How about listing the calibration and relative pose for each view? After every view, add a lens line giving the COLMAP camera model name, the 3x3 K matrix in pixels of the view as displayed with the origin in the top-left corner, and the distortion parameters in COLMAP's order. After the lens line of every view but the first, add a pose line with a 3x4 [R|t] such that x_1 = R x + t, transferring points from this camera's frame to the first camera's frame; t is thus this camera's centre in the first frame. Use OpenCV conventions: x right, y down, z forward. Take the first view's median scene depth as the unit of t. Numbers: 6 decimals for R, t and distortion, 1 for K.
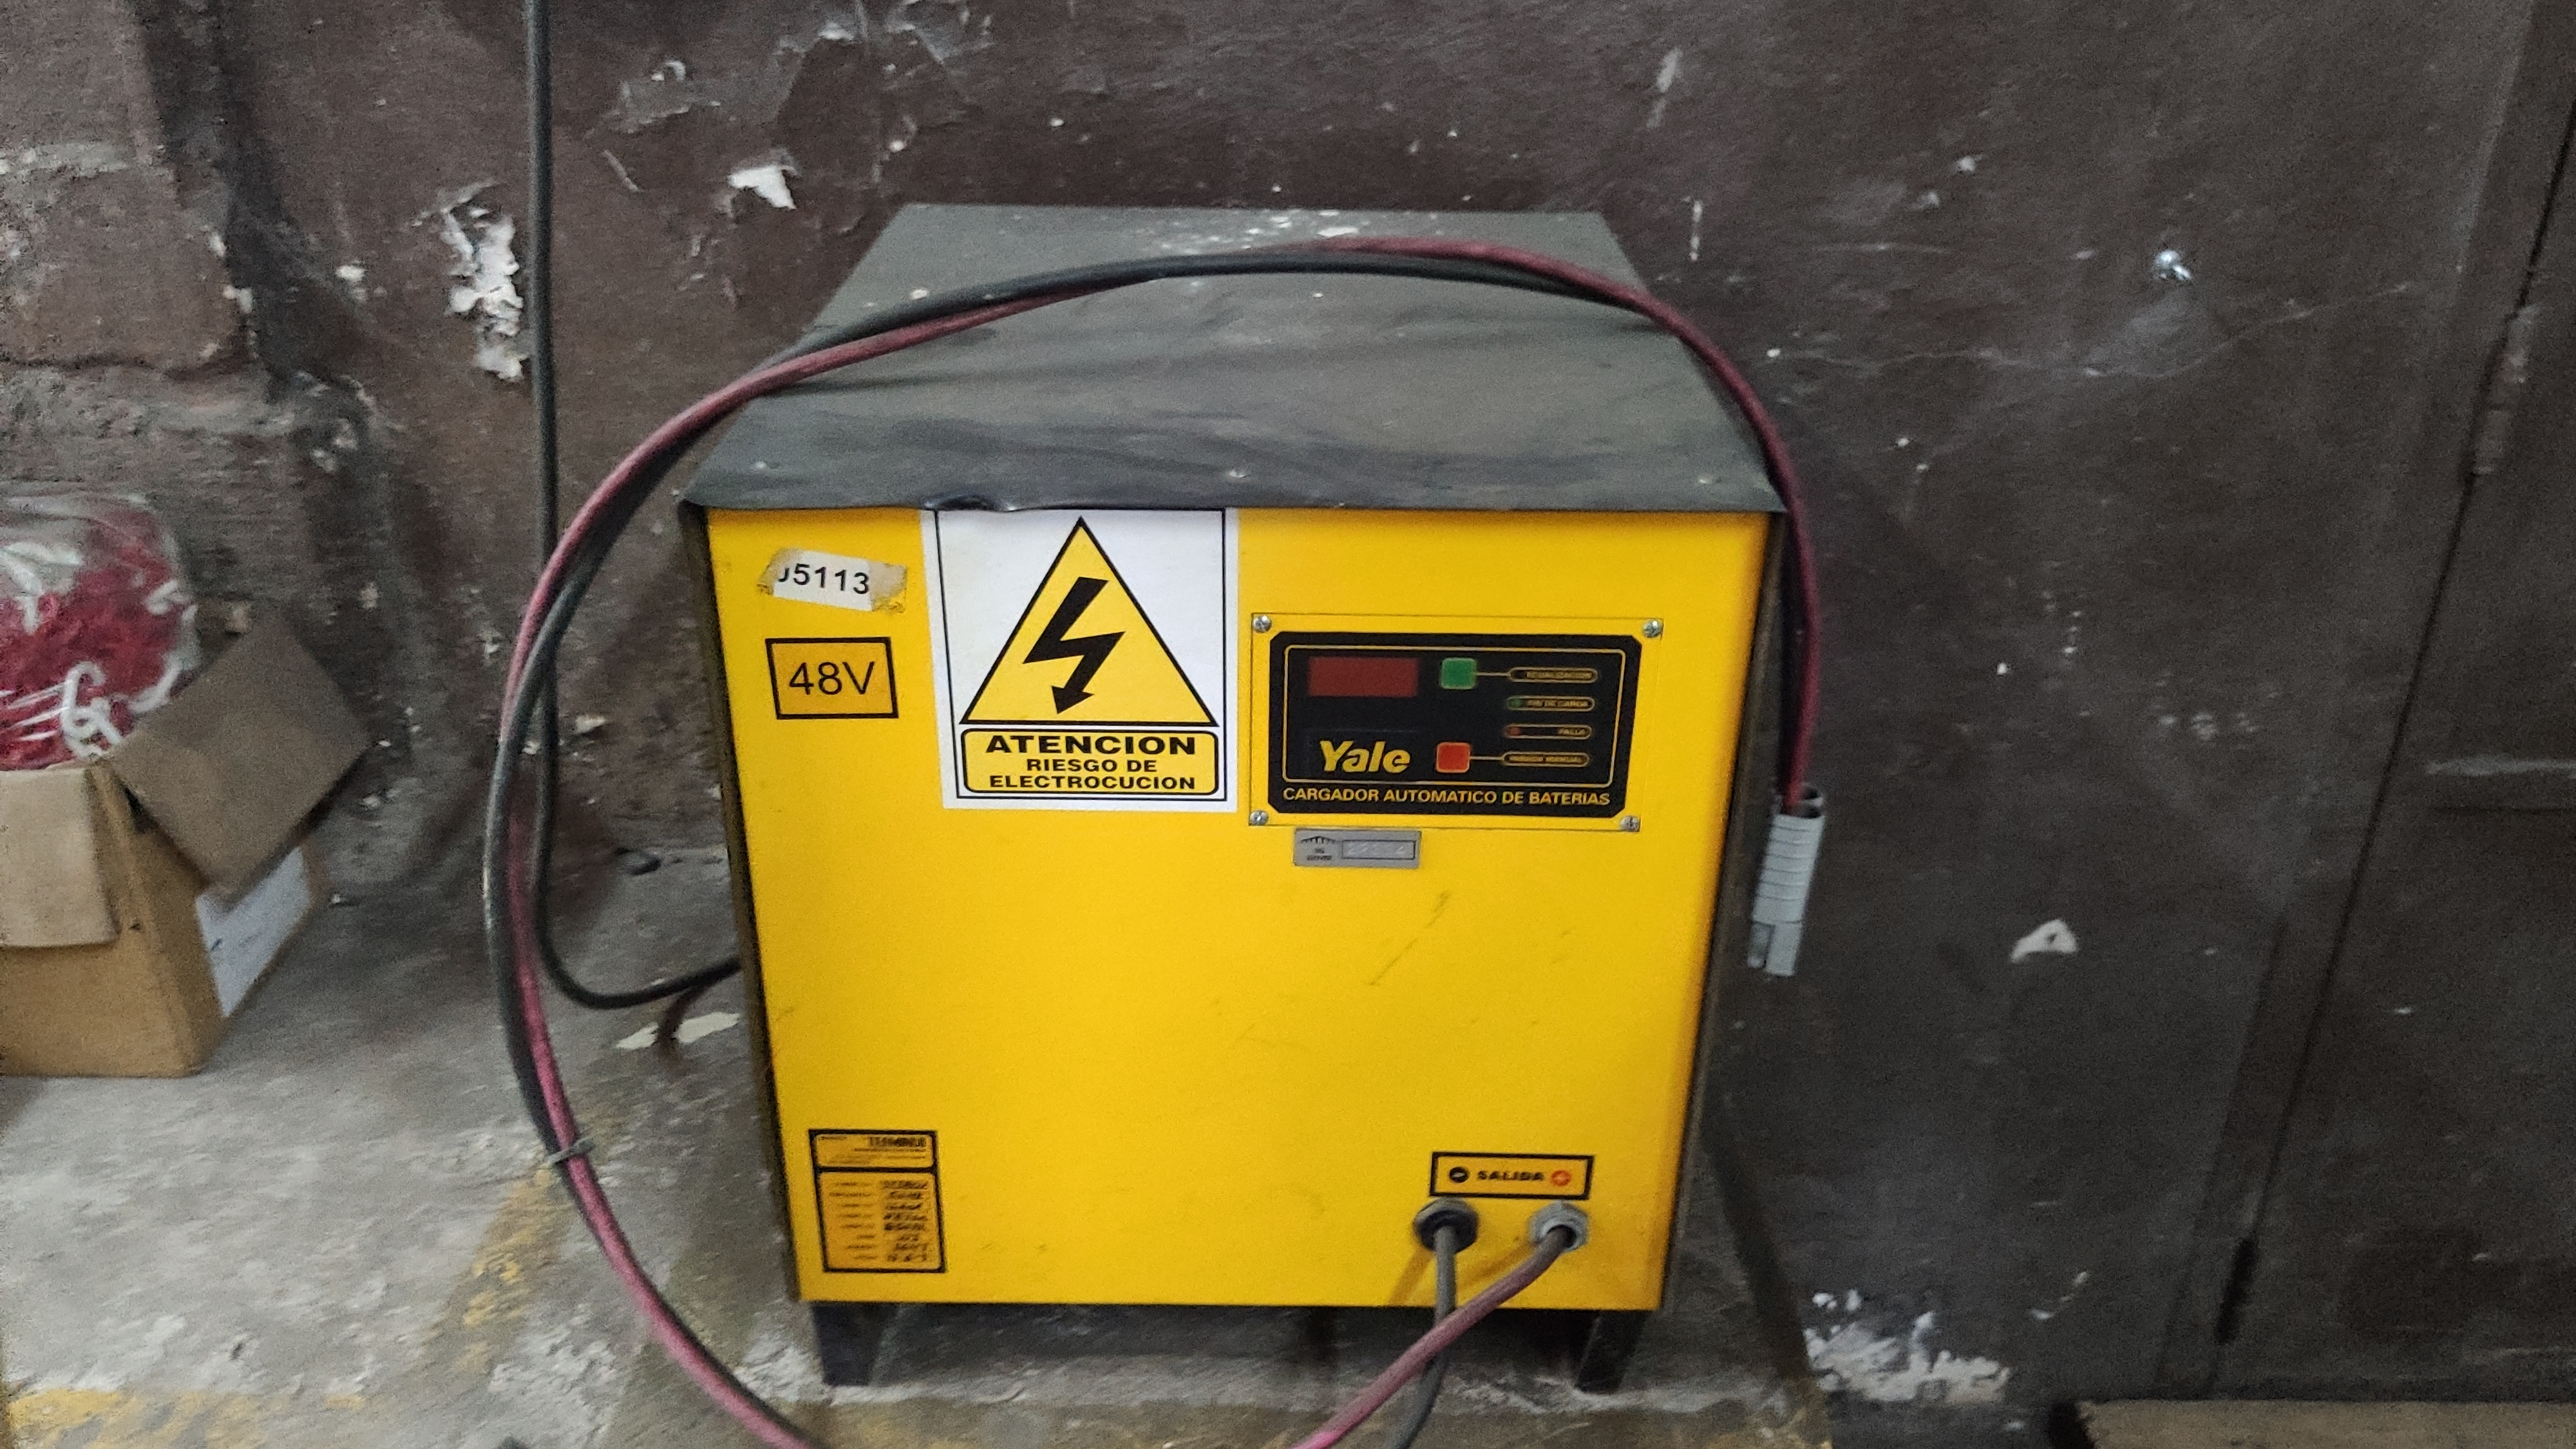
lens RADIAL K [[2080.3, 0, 1286.4], [0, 2080.3, 725.2], [0, 0, 1]] dist [0.002746, -0.035499]
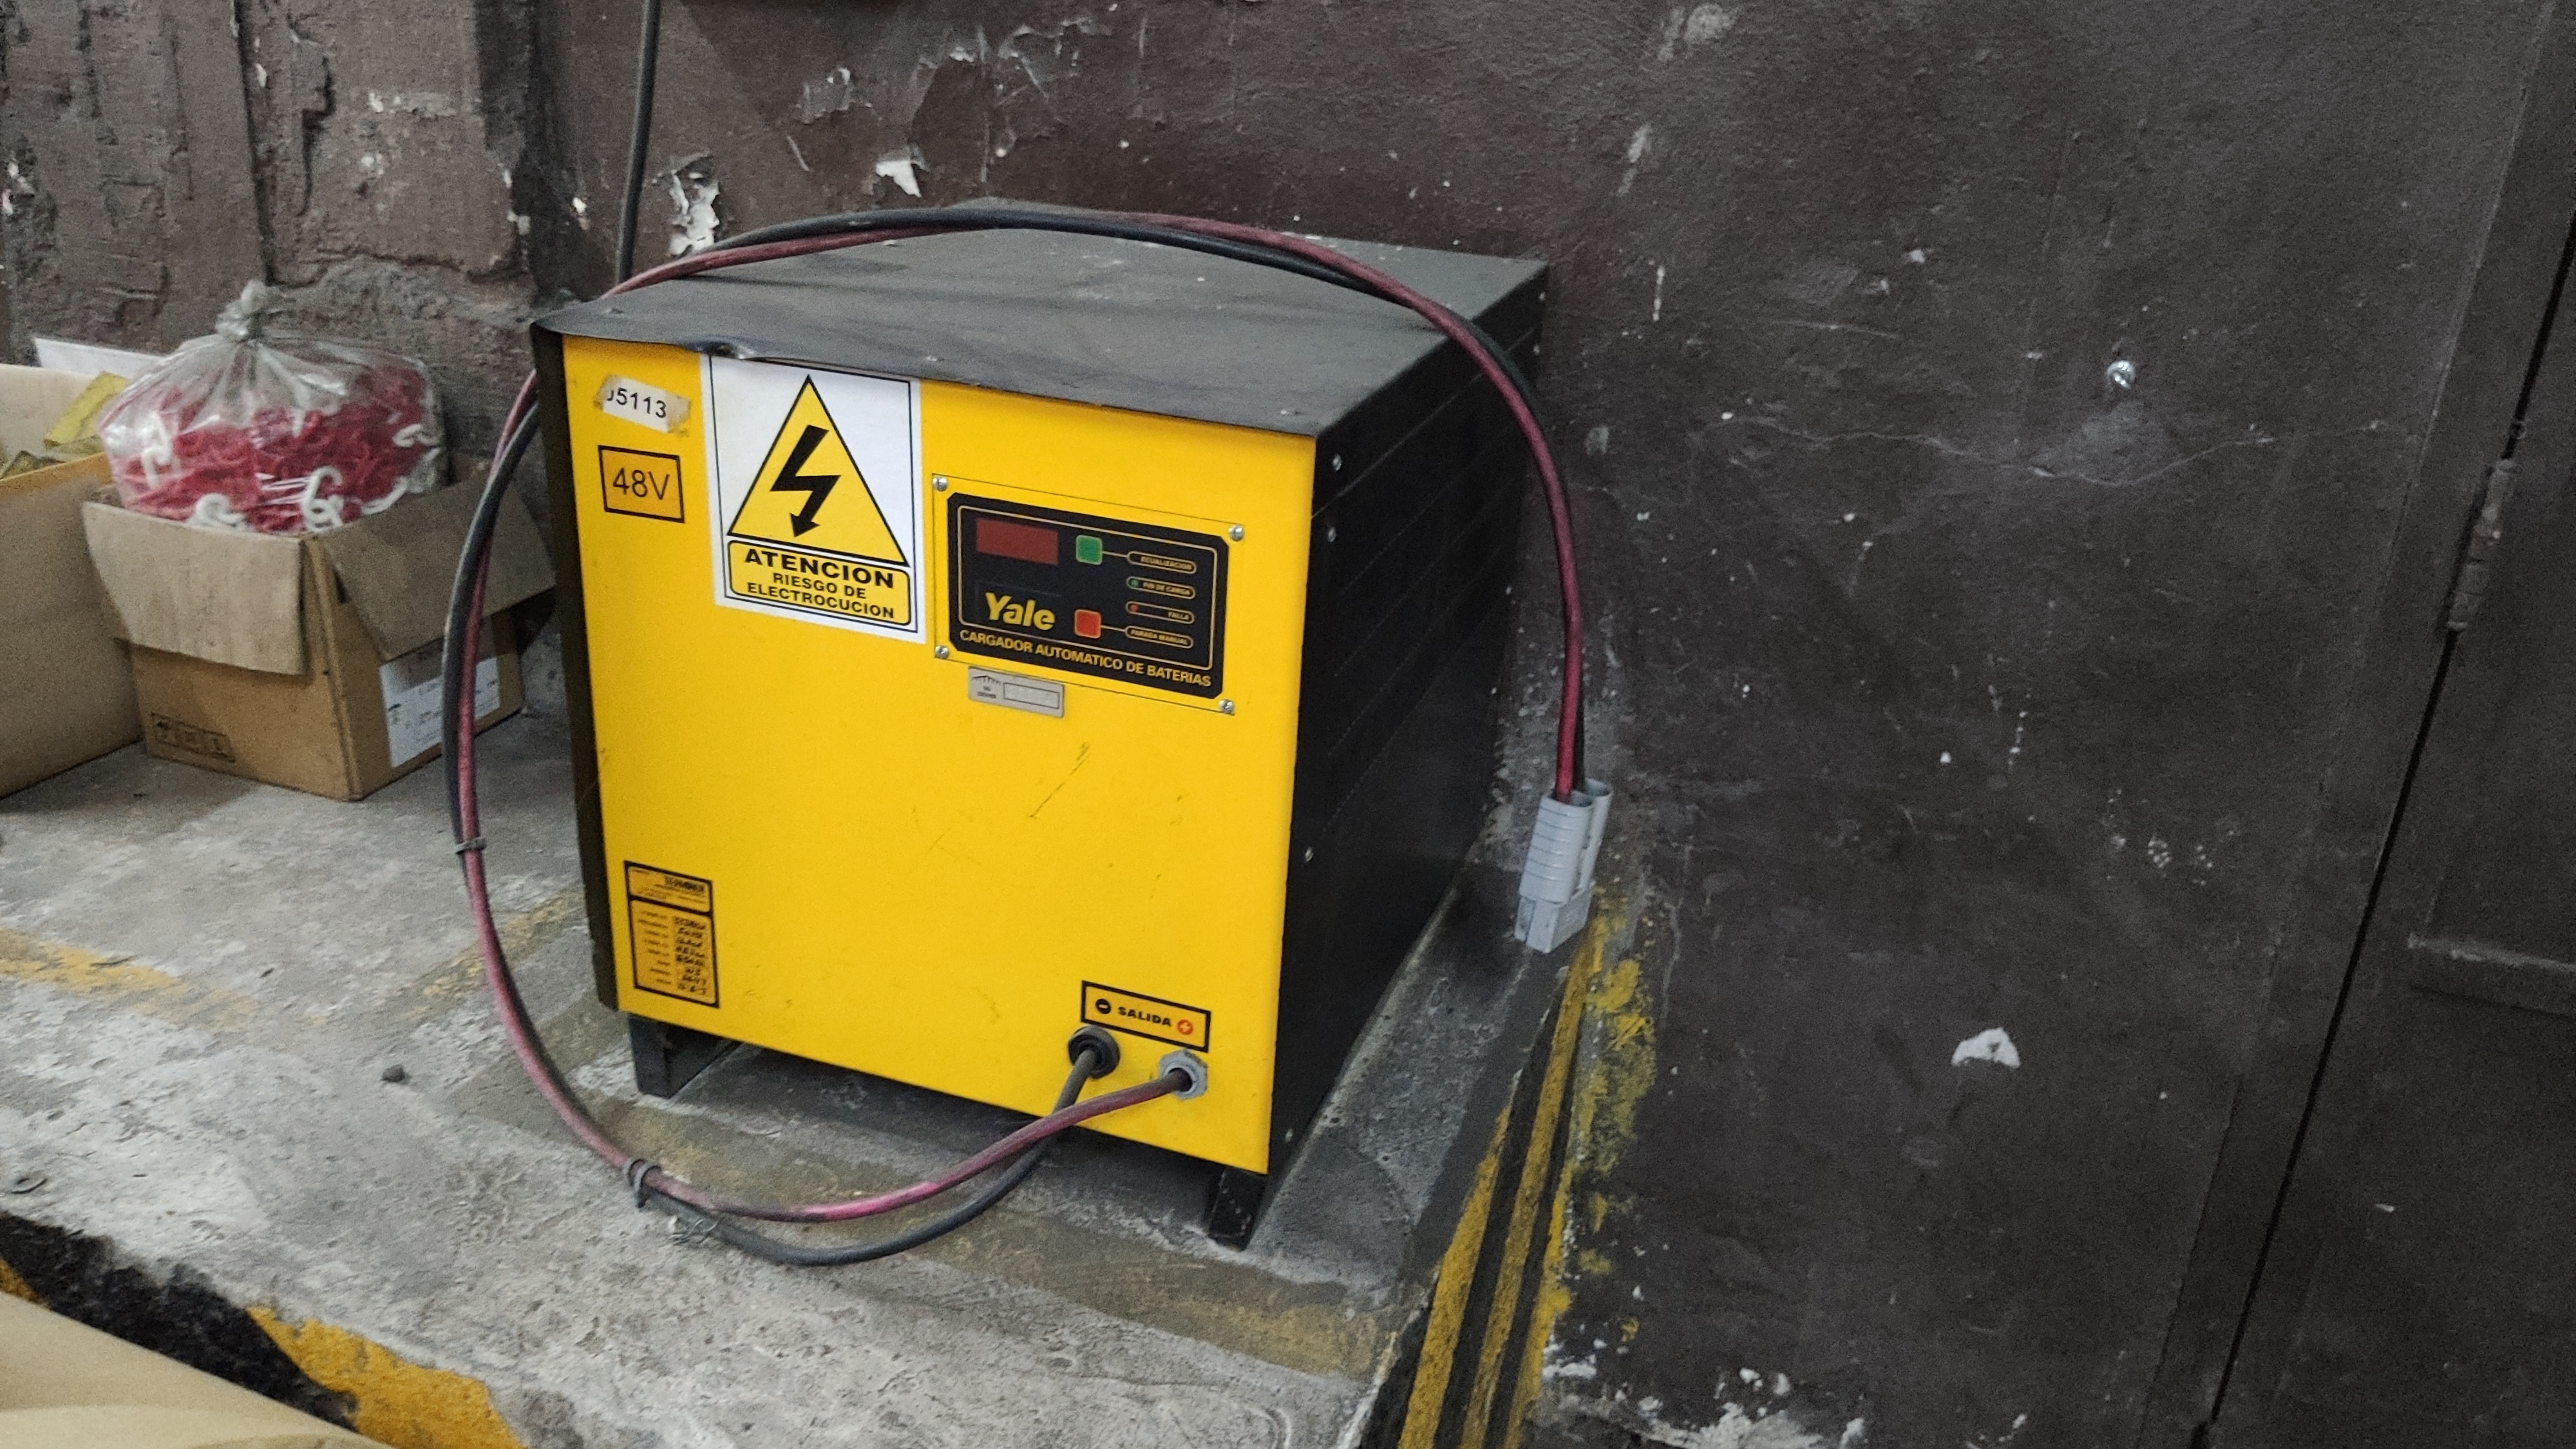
lens RADIAL K [[2080.3, 0, 1267.2], [0, 2080.3, 724.3], [0, 0, 1]] dist [0.002746, -0.035499]
pose [[0.942475, 0.165396, -0.290490, 0.369397], [-0.186369, 0.981408, -0.045880, 0.074667], [0.277501, 0.097380, 0.955777, -0.078423]]
